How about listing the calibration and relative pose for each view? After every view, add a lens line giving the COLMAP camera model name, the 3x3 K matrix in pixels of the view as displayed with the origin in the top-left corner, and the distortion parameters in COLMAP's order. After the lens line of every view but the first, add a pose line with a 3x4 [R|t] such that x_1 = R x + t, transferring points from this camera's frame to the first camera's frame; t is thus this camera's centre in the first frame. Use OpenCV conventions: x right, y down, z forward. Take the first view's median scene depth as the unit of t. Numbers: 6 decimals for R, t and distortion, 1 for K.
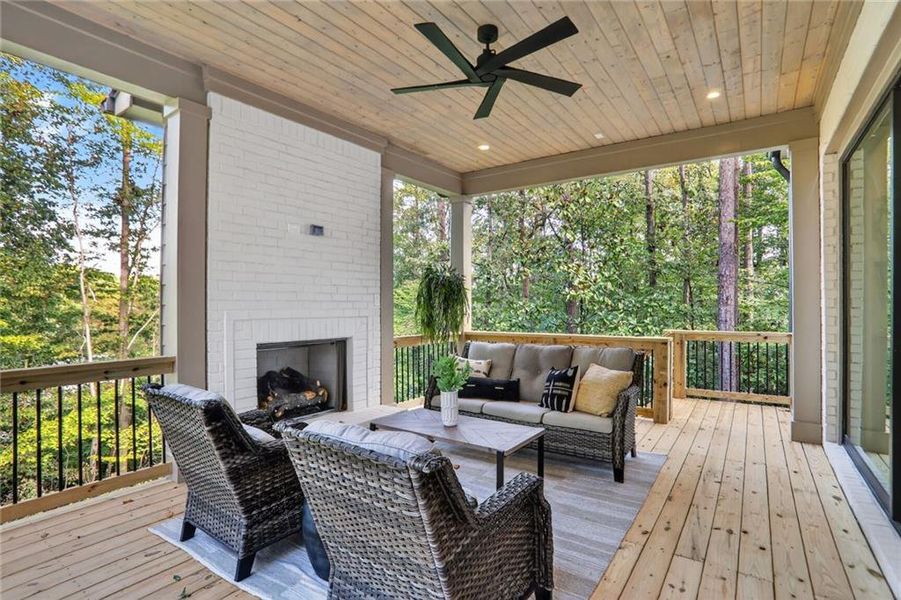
lens RADIAL K [[446.1, 0, 450.4], [0, 446.1, 304.7], [0, 0, 1]] dist [-0.085675, 0.037040]
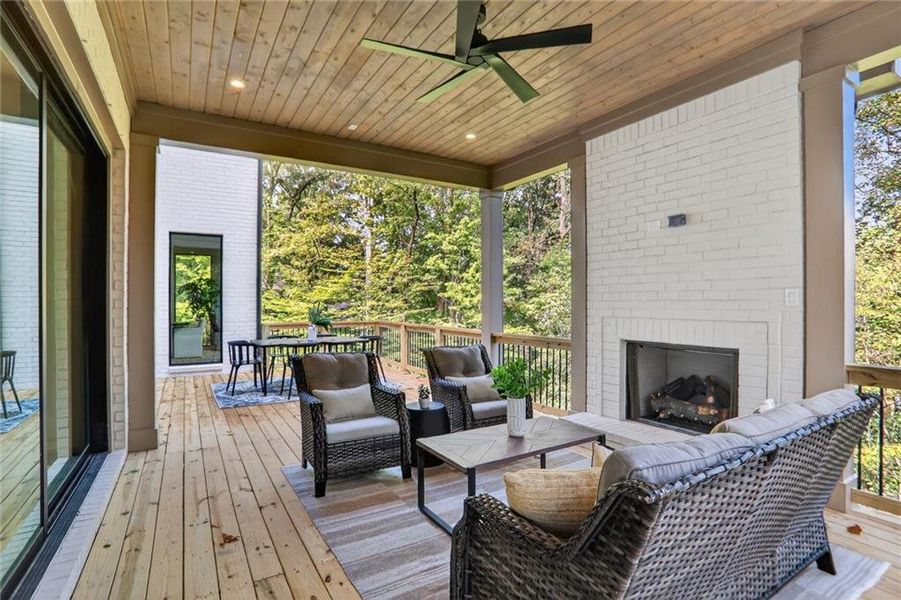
lens RADIAL K [[446.1, 0, 450.4], [0, 446.1, 304.7], [0, 0, 1]] dist [-0.085675, 0.037040]
pose [[-0.404764, -0.003050, -0.914416, 0.736083], [-0.002842, 0.999994, -0.002077, 0.004682], [0.914417, 0.001758, -0.404770, 1.024554]]
